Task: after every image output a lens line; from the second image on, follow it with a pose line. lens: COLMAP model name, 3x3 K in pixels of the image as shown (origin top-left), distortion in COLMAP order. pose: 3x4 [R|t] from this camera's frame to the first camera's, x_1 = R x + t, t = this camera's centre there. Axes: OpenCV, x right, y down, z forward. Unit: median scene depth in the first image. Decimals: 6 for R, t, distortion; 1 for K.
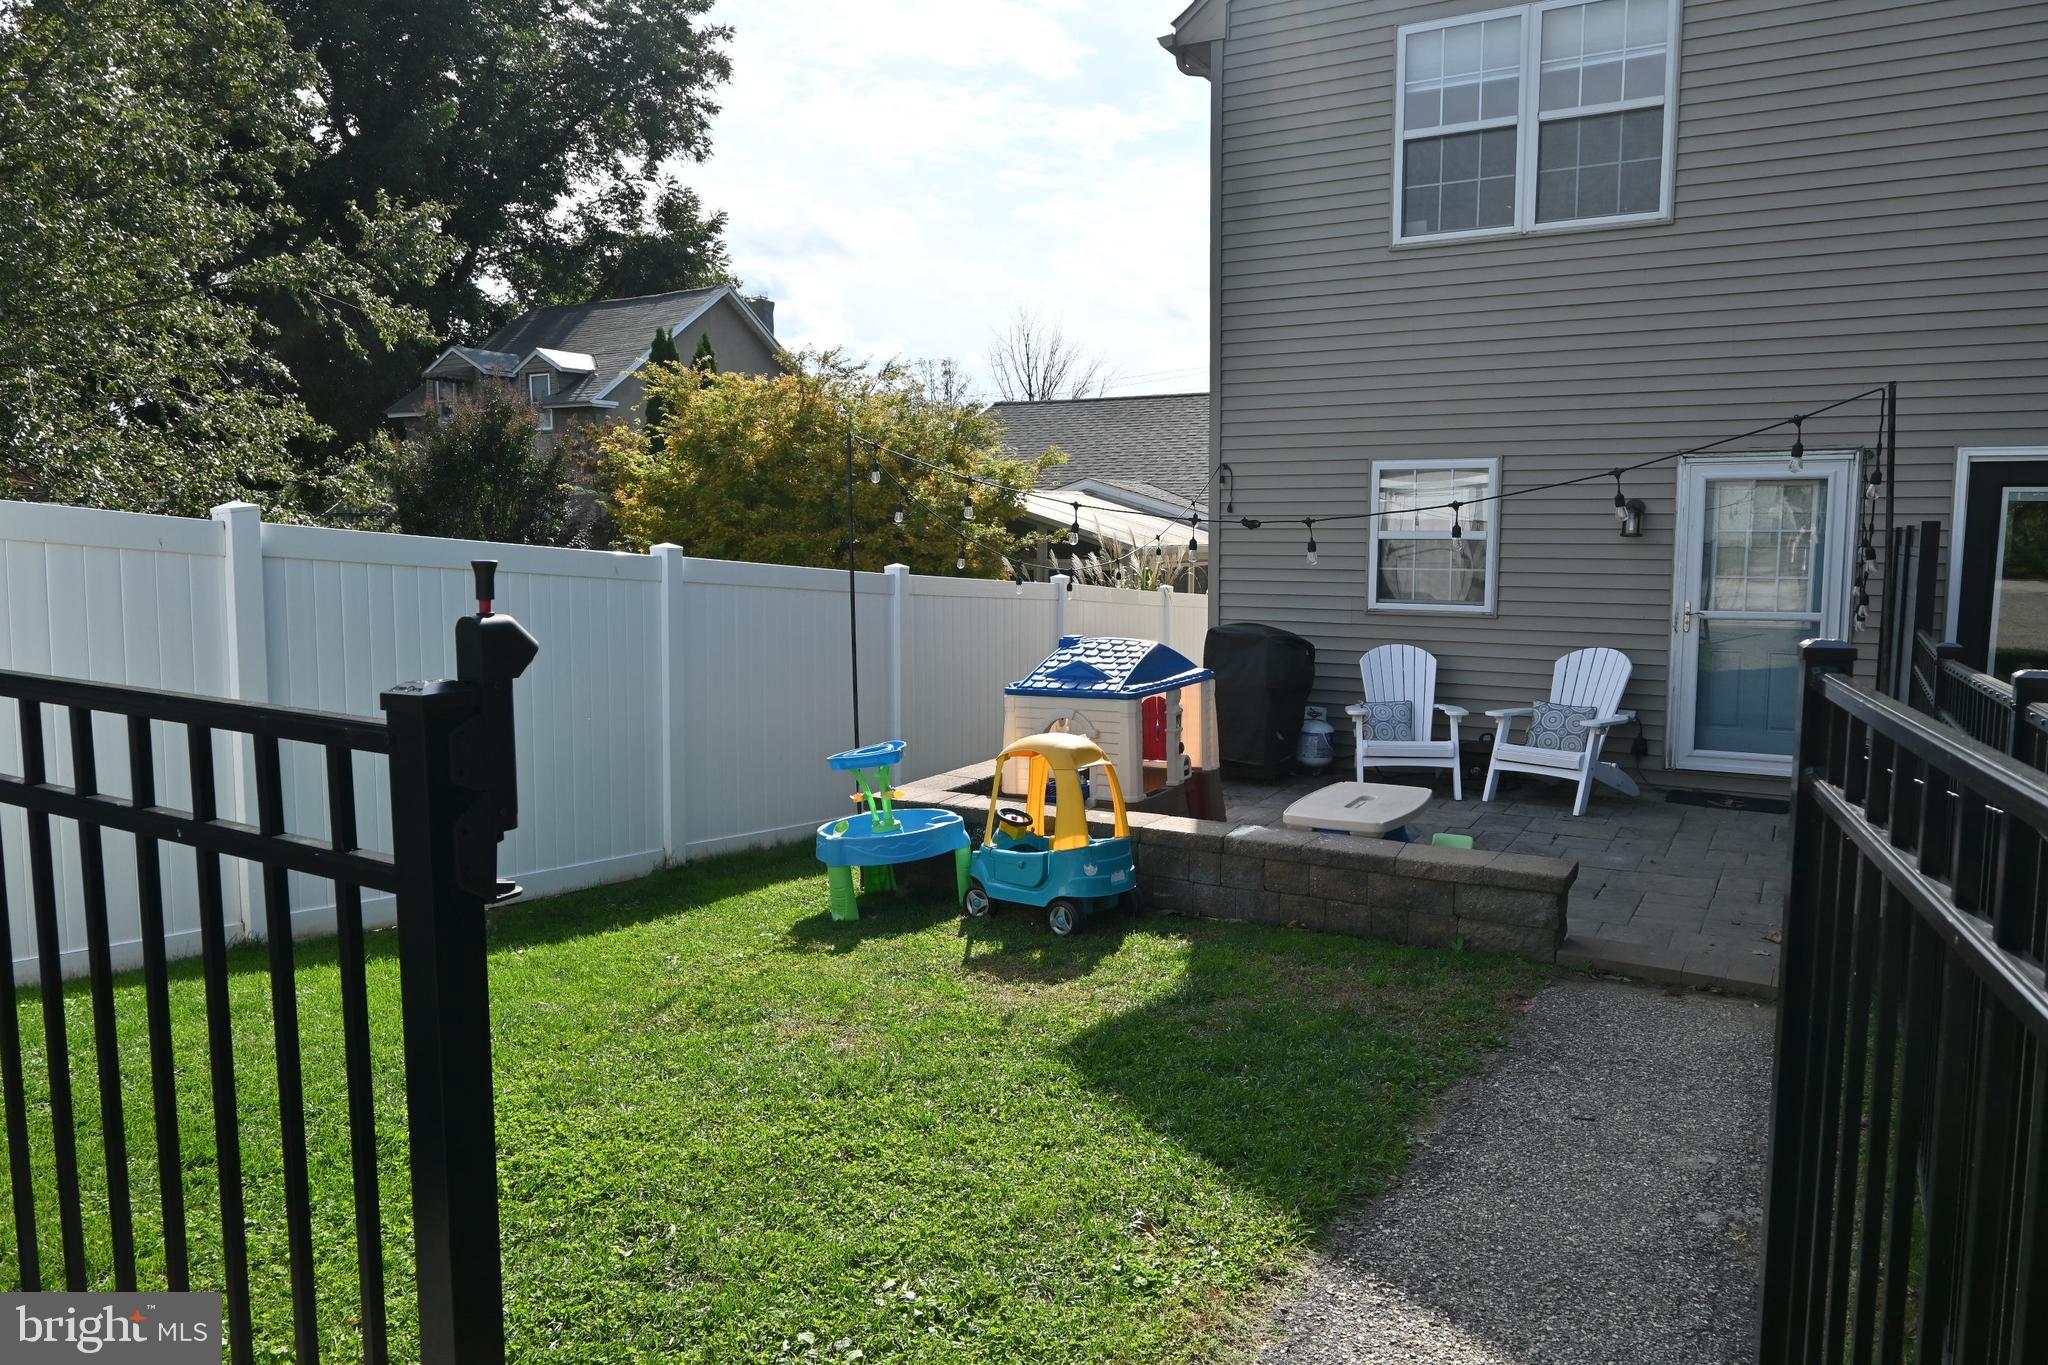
lens RADIAL K [[1398.1, 0, 1020.2], [0, 1398.1, 669.2], [0, 0, 1]] dist [-0.004158, -0.003611]
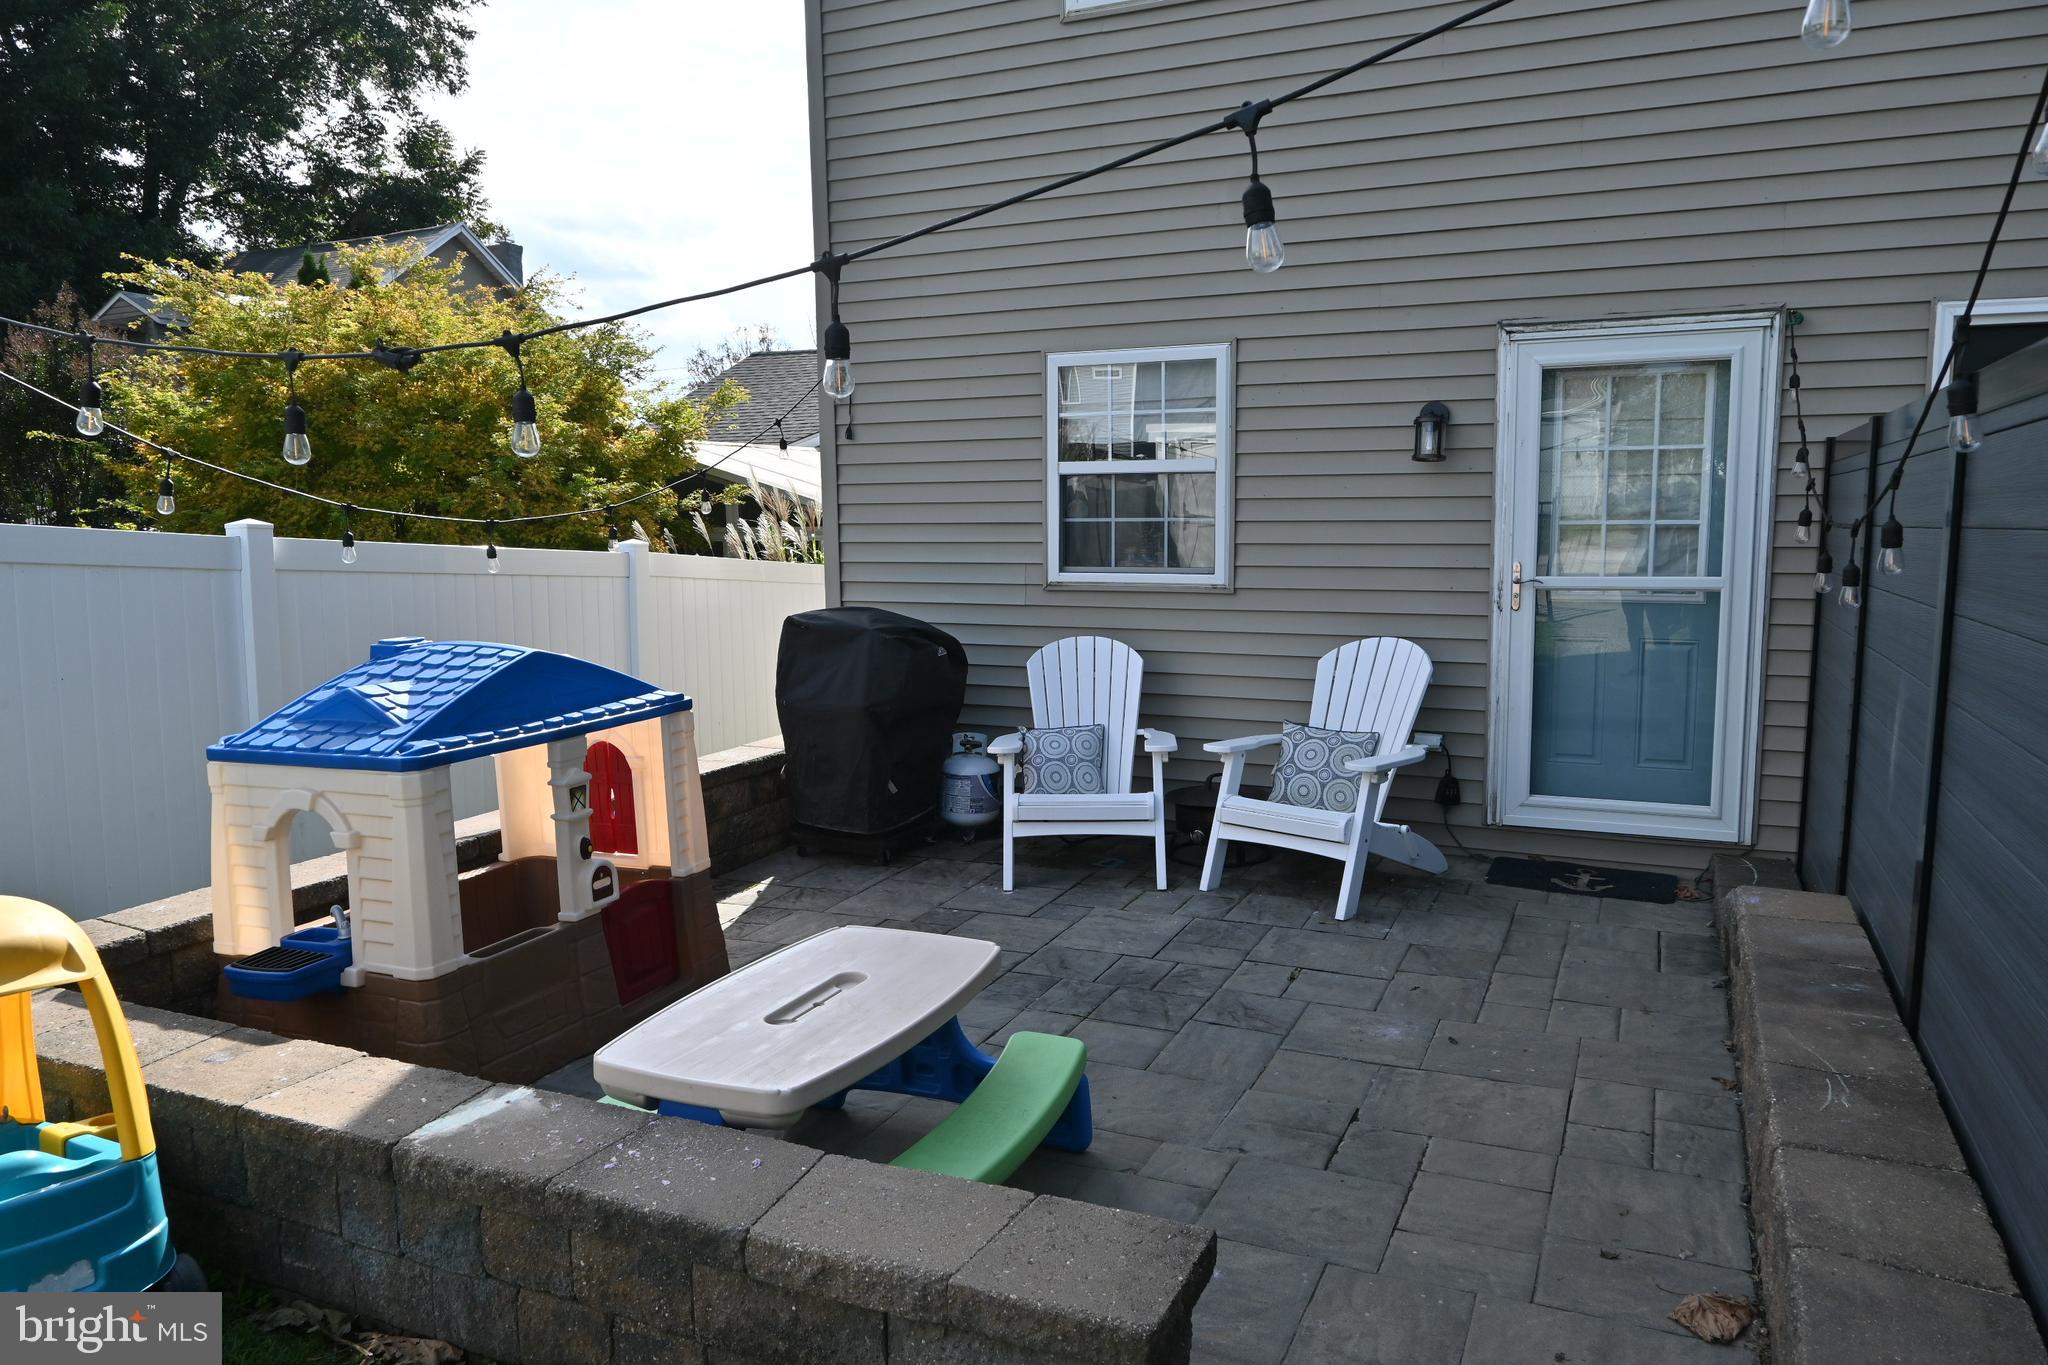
lens RADIAL K [[1398.1, 0, 1020.2], [0, 1398.1, 669.2], [0, 0, 1]] dist [-0.004158, -0.003611]
pose [[0.995603, -0.020447, 0.091411, 0.188660], [0.019327, 0.999727, 0.013126, -0.012224], [-0.091654, -0.011302, 0.995727, 0.376630]]
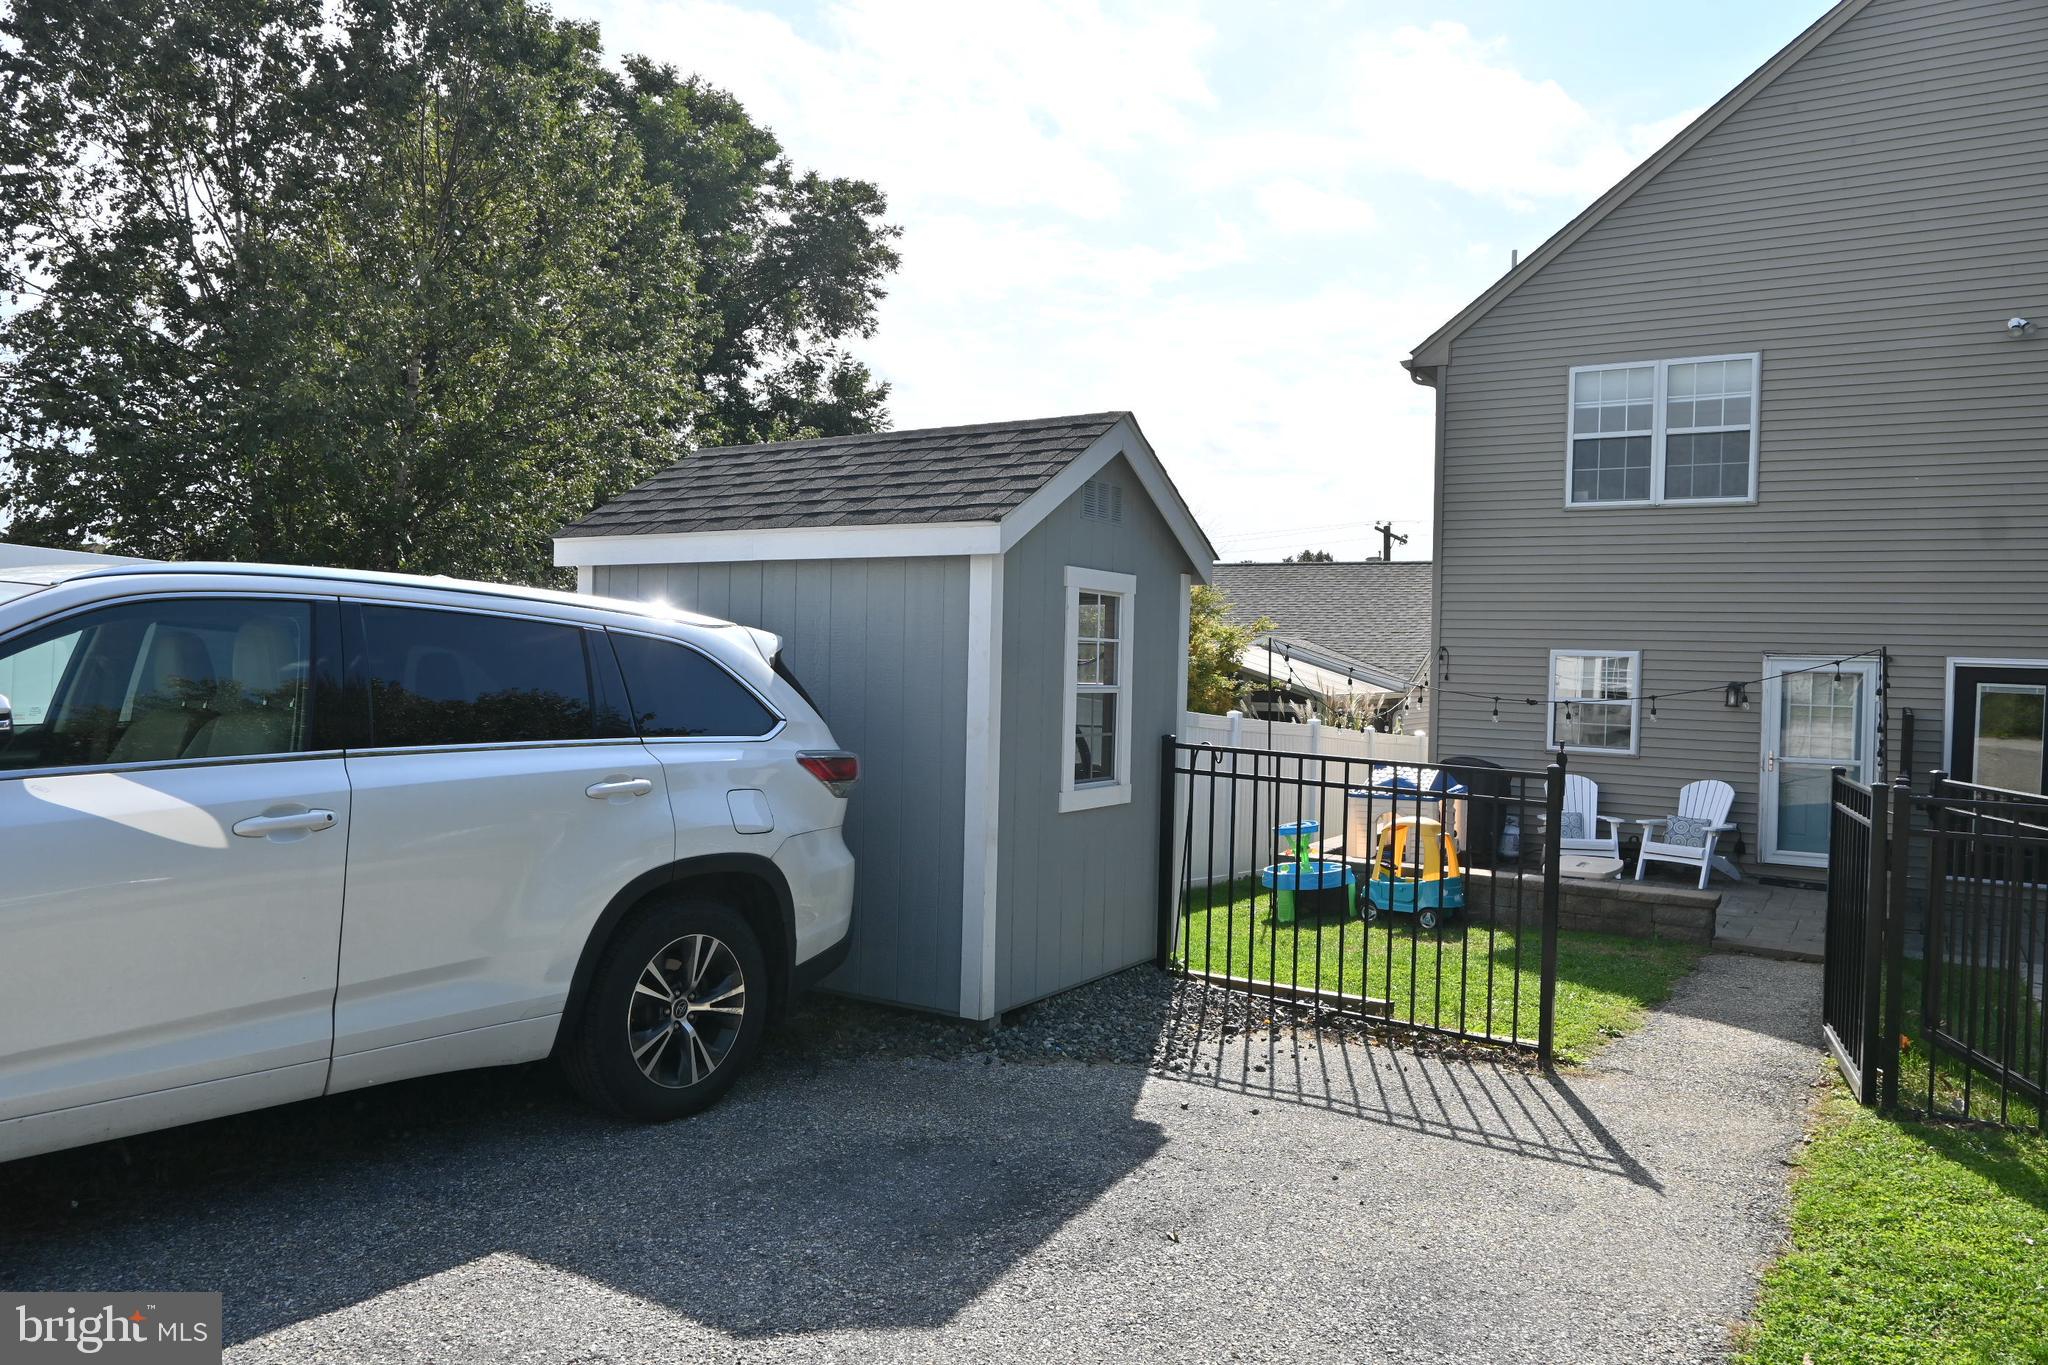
lens RADIAL K [[1398.1, 0, 1020.2], [0, 1398.1, 669.2], [0, 0, 1]] dist [-0.004158, -0.003611]
pose [[0.999094, 0.026242, -0.033515, -0.273841], [-0.029151, 0.995561, -0.089494, 0.021572], [0.031017, 0.090390, 0.995423, -0.514823]]
